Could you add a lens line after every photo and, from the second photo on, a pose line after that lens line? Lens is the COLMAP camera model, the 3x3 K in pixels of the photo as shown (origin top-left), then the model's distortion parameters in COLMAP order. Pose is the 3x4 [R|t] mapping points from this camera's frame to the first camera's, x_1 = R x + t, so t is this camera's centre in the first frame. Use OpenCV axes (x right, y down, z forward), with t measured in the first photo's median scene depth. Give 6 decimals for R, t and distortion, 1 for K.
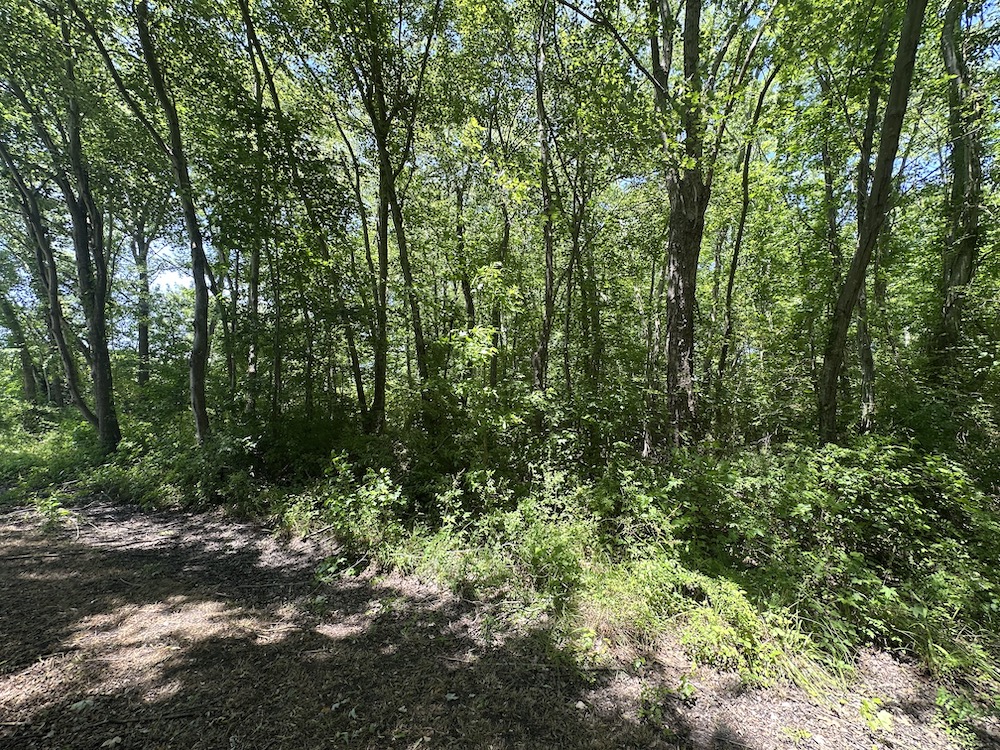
lens RADIAL K [[399.9, 0, 502.8], [0, 399.9, 375.2], [0, 0, 1]] dist [-0.001503, 0.000081]
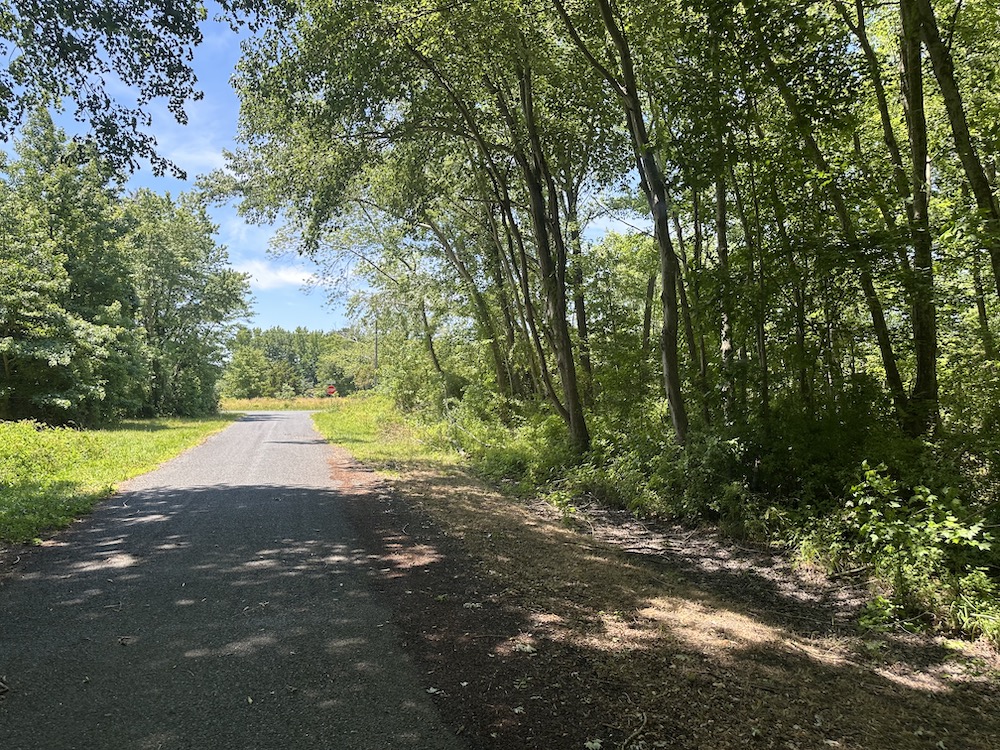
lens RADIAL K [[702.4, 0, 499.2], [0, 702.4, 375.4], [0, 0, 1]] dist [0.121391, -0.163339]
pose [[0.676230, -0.038203, -0.735700, 0.044582], [0.080478, 0.996509, 0.022226, -0.023063], [0.732282, -0.074238, 0.676943, -0.185686]]
